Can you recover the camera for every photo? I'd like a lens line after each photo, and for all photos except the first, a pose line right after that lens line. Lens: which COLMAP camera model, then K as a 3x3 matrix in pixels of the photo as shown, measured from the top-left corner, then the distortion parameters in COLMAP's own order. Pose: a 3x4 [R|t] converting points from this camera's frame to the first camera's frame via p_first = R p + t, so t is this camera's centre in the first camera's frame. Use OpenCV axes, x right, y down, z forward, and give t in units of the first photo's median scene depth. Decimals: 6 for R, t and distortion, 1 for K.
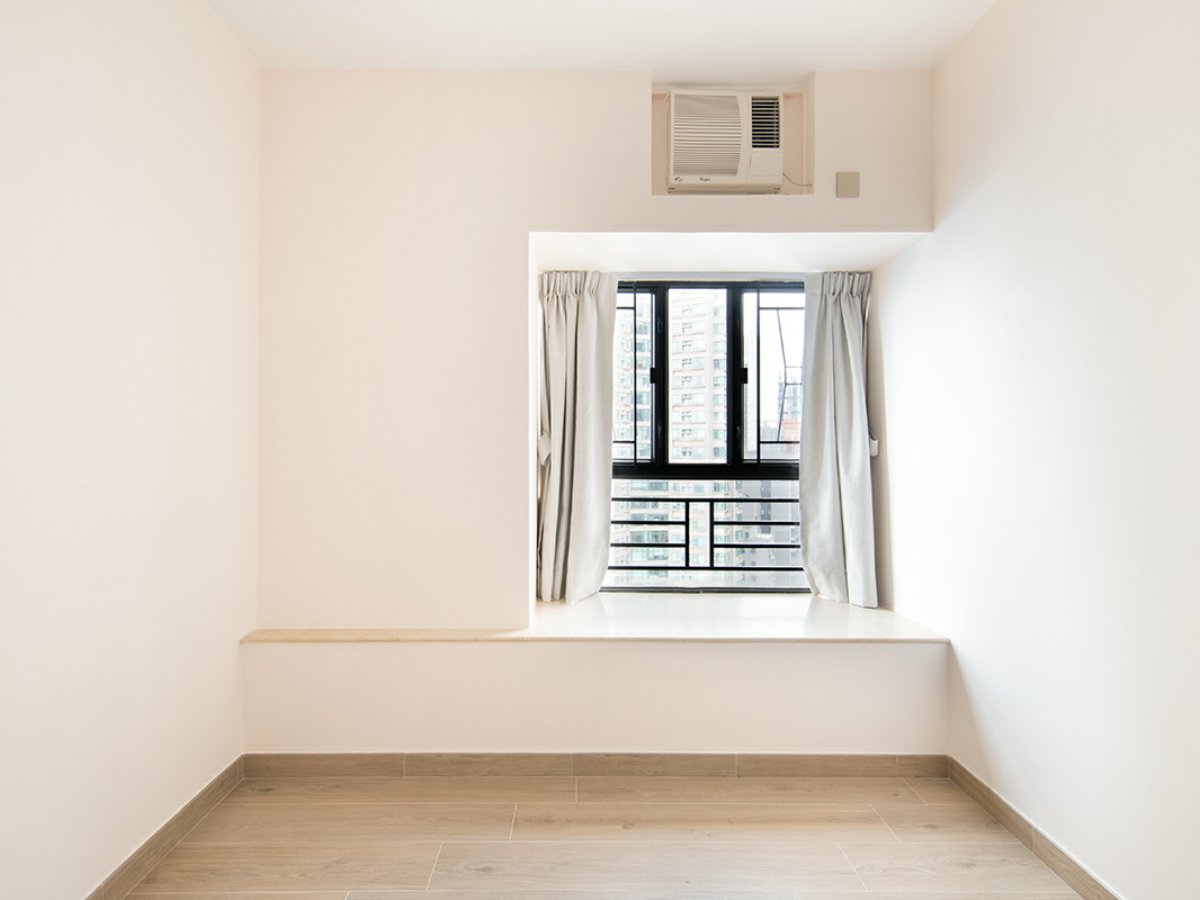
lens RADIAL K [[591.8, 0, 600.0], [0, 591.8, 450.0], [0, 0, 1]] dist [0.003205, 0.000200]
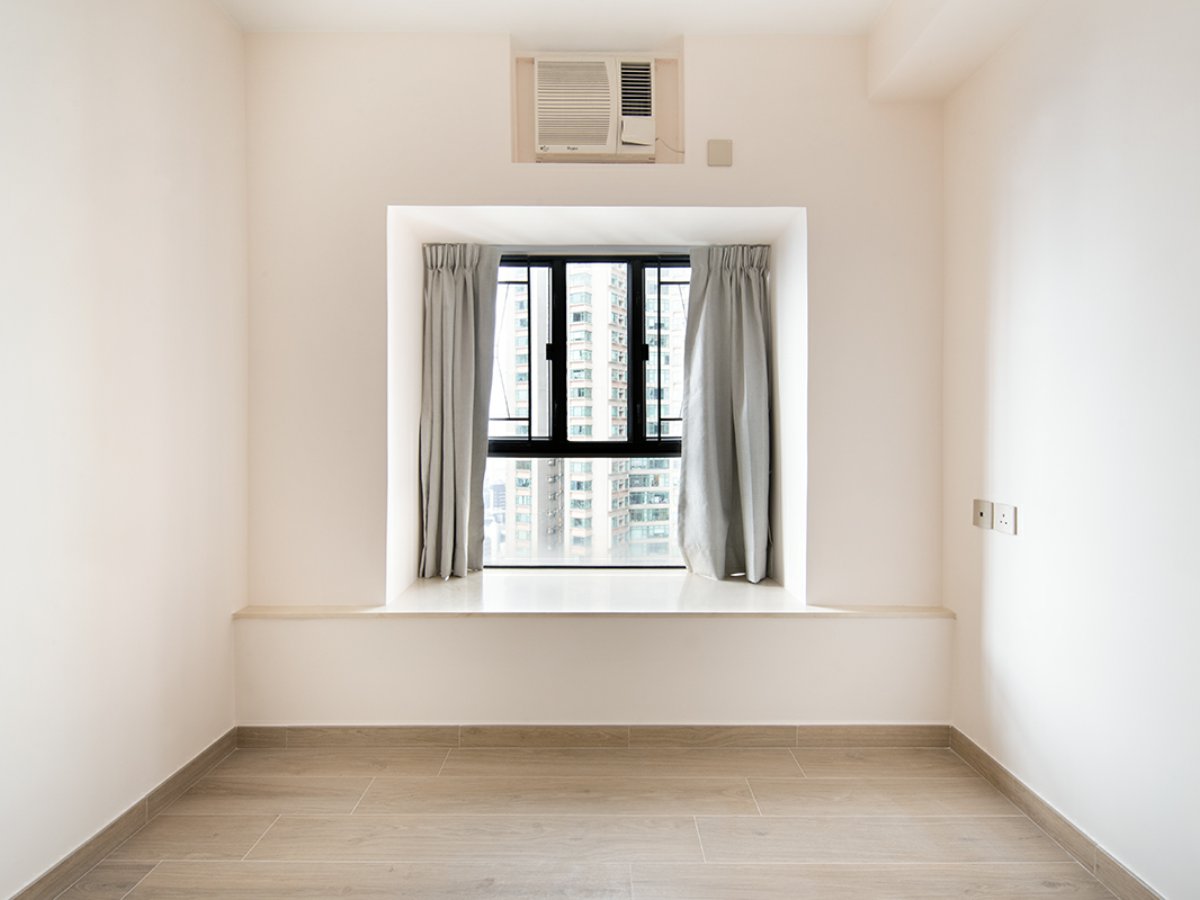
lens RADIAL K [[591.8, 0, 600.0], [0, 591.8, 450.0], [0, 0, 1]] dist [0.003205, 0.000200]
pose [[0.999998, 0.000536, -0.002056, 0.175732], [-0.000460, 0.999322, 0.036807, 0.001557], [0.002074, -0.036806, 0.999320, 0.007180]]
